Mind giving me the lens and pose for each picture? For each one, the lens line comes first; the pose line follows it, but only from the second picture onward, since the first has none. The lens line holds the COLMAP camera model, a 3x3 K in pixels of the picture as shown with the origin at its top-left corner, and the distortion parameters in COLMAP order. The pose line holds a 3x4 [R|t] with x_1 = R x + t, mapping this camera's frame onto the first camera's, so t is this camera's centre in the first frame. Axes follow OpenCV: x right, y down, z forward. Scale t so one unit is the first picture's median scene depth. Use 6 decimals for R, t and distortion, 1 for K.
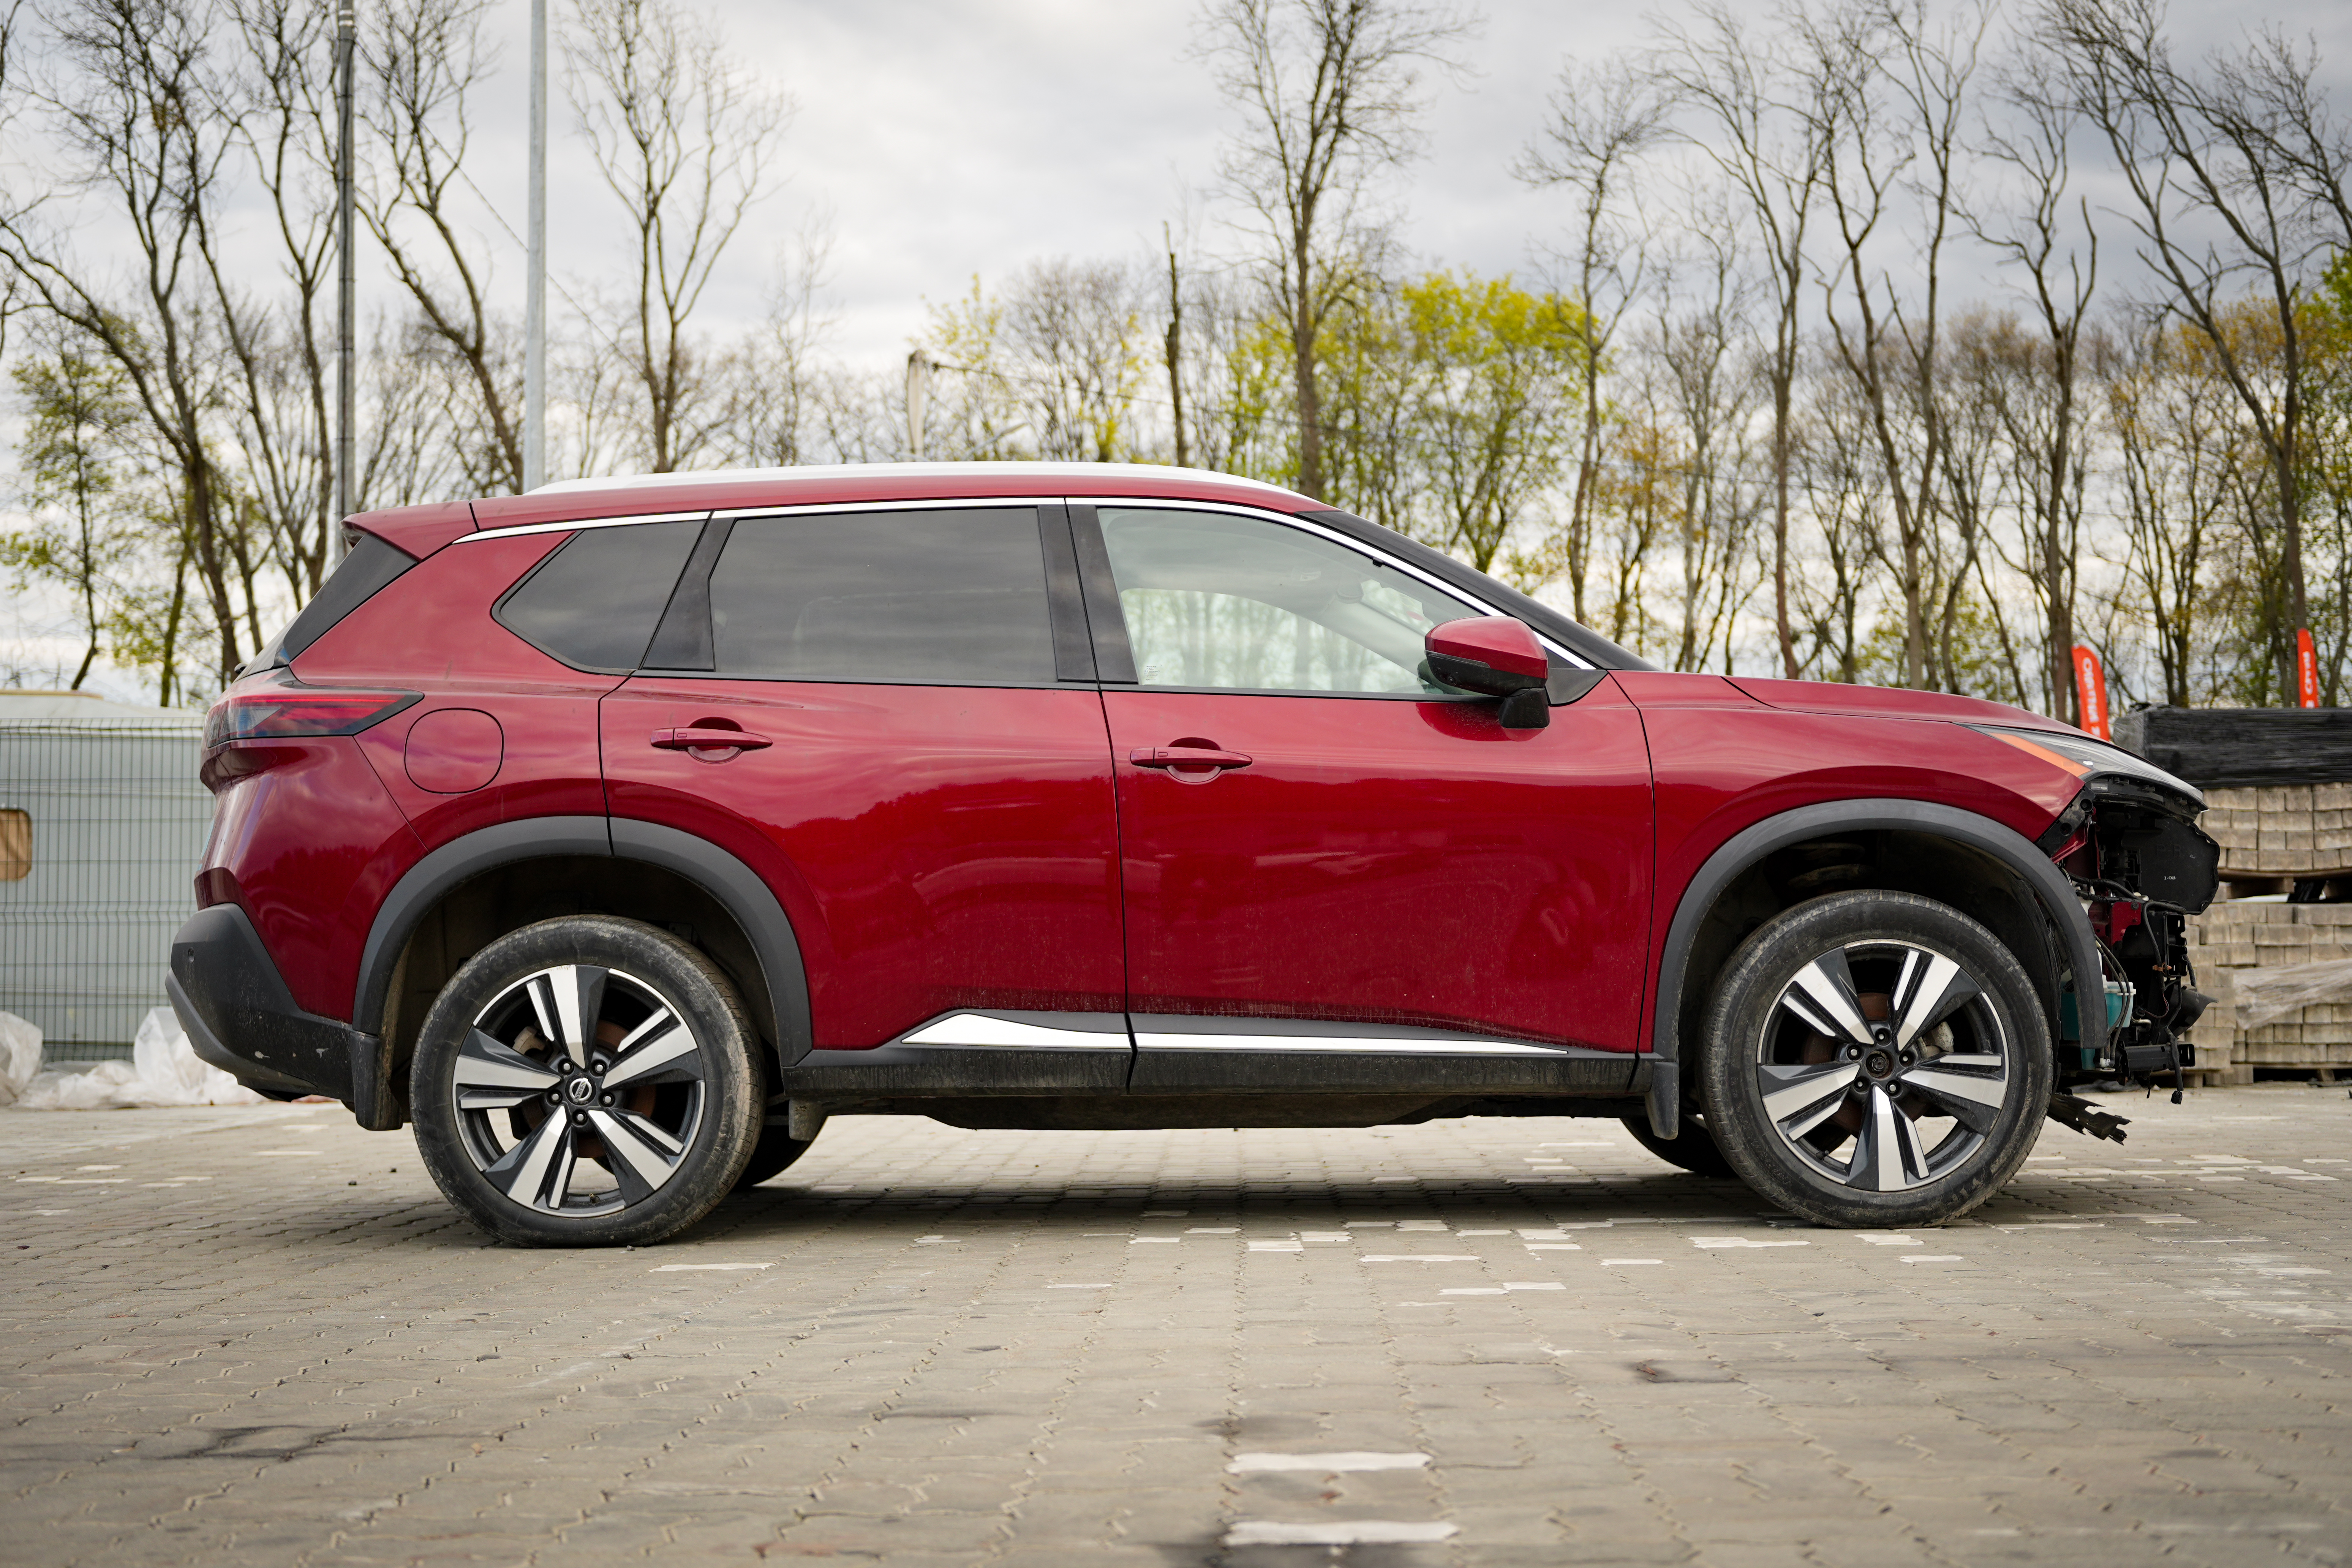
lens RADIAL K [[3000.8, 0, 1176.0], [0, 3000.8, 784.0], [0, 0, 1]] dist [0.002613, 0.009826]
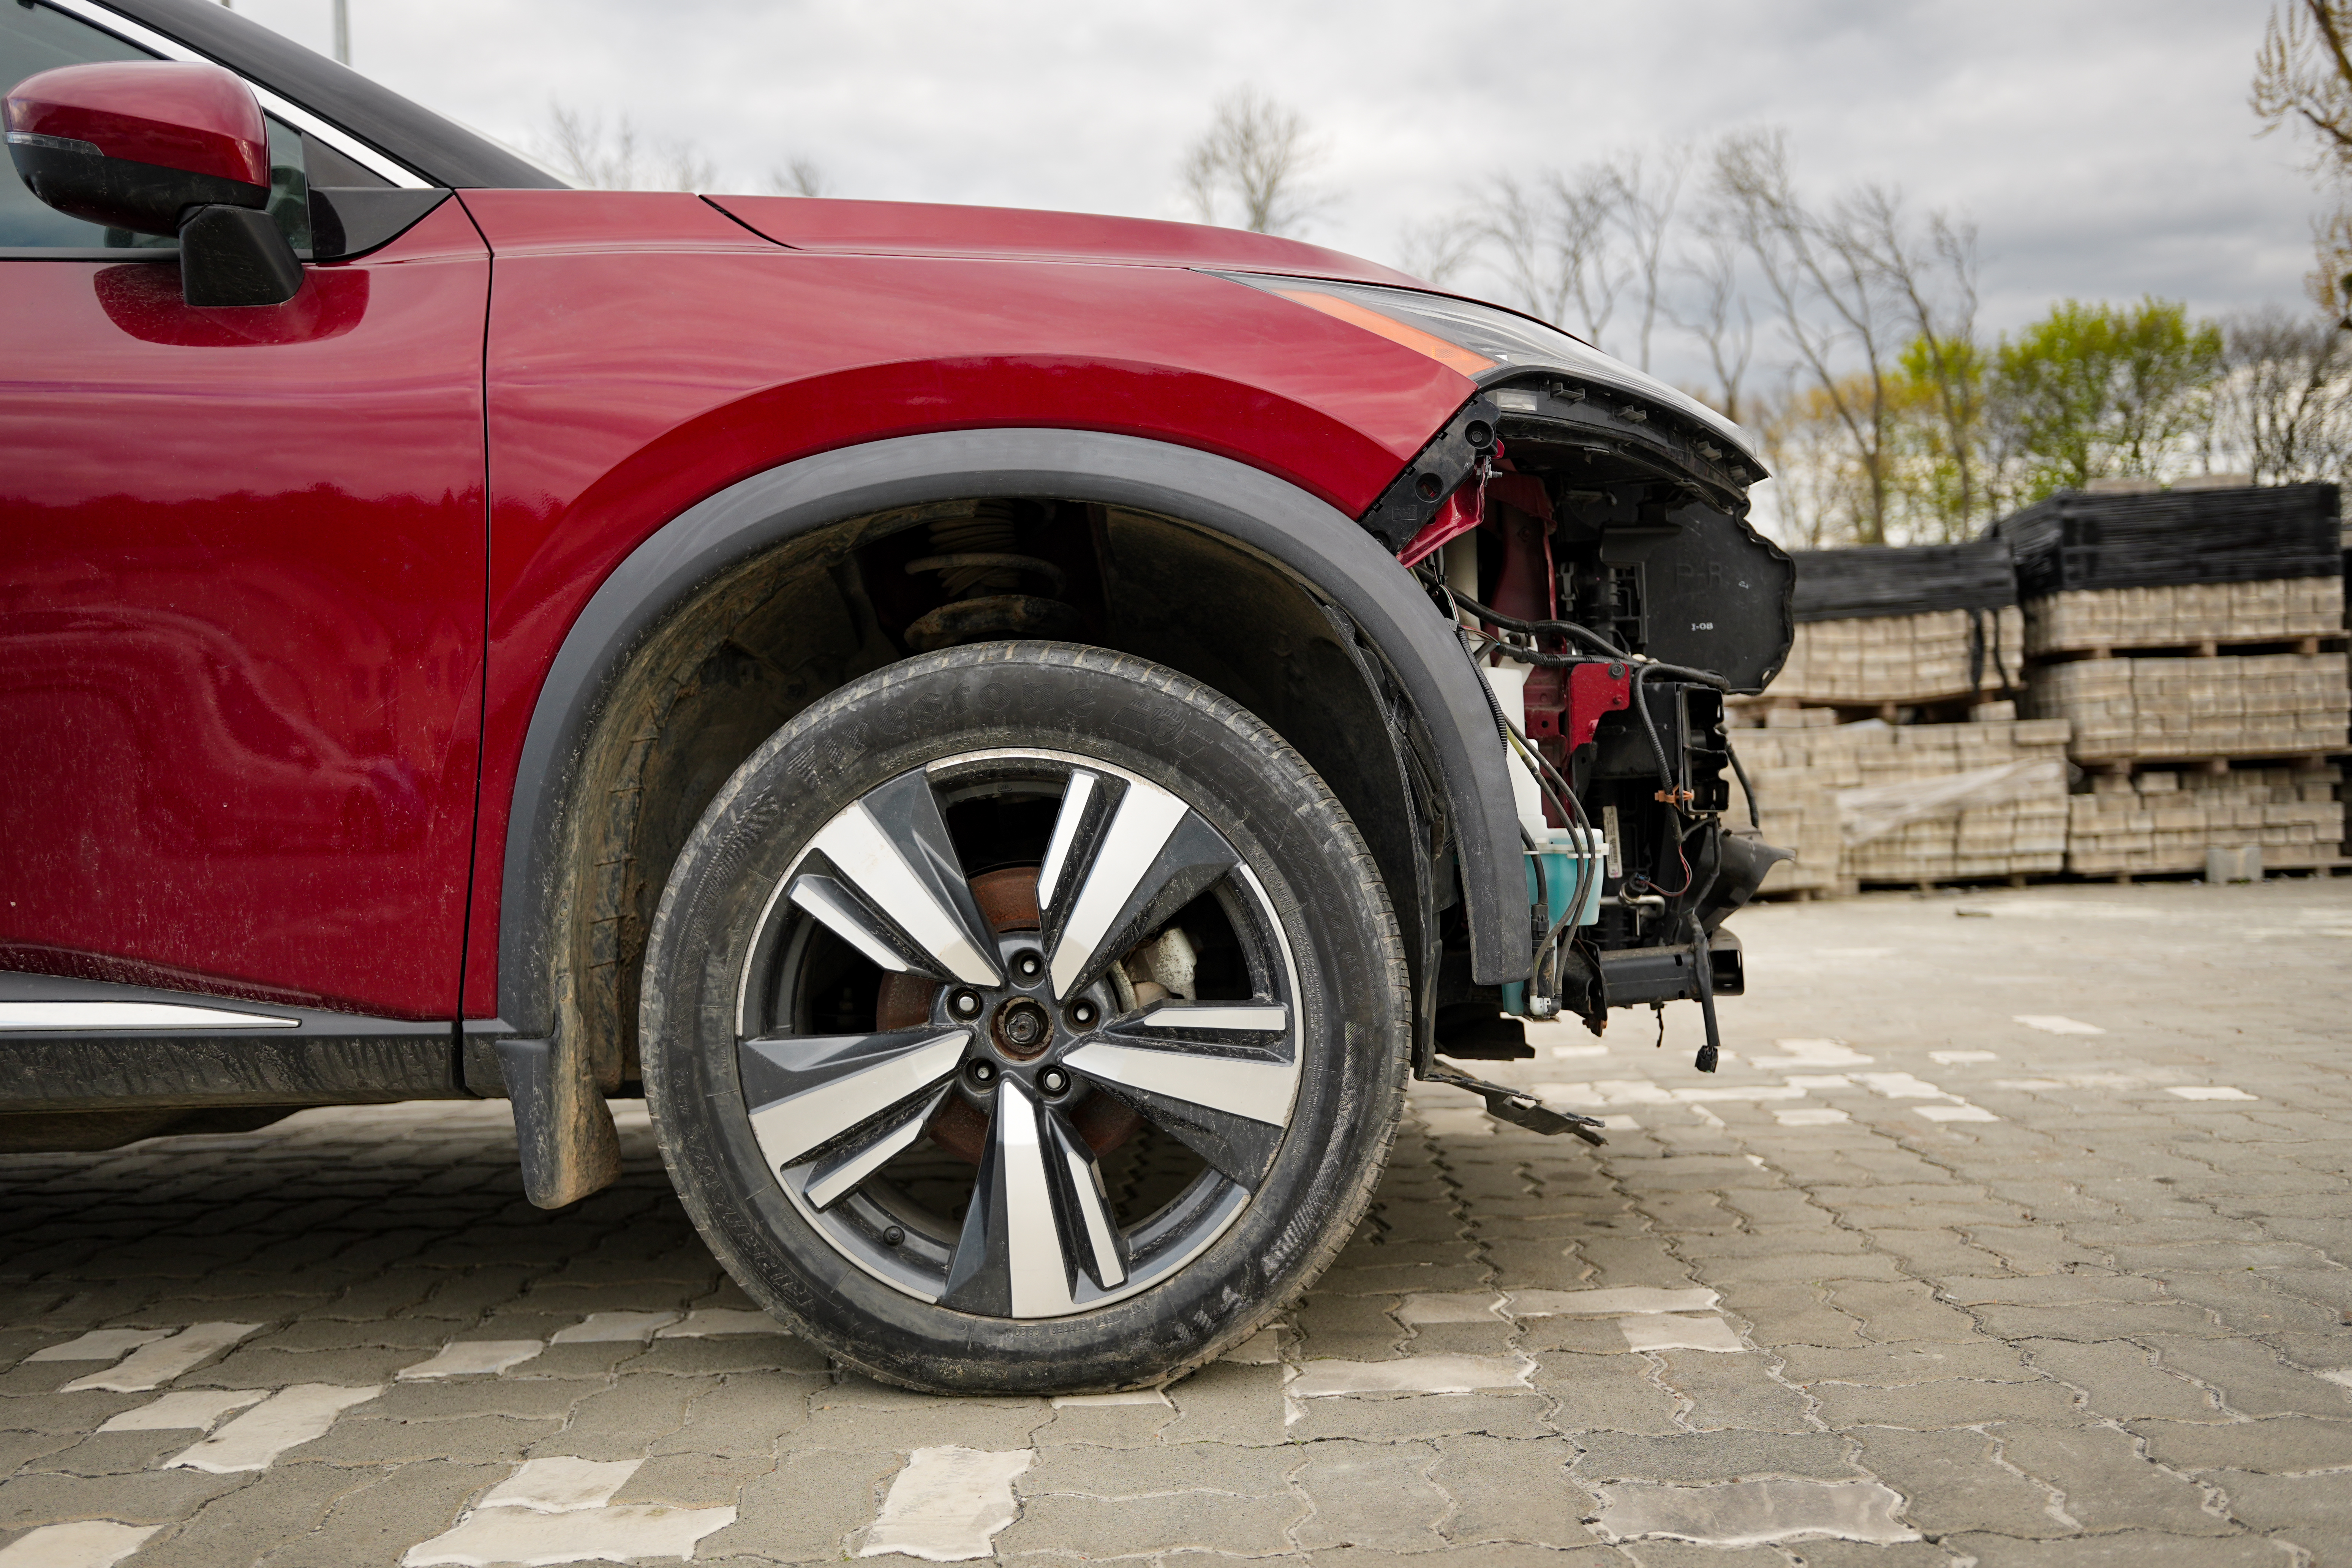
lens RADIAL K [[1754.9, 0, 1176.0], [0, 1754.9, 784.0], [0, 0, 1]] dist [0.003783, 0.001069]
pose [[0.999345, -0.025813, -0.025374, 0.260096], [0.027047, 0.998406, 0.049535, 0.043787], [0.024055, -0.050188, 0.998450, 0.727433]]
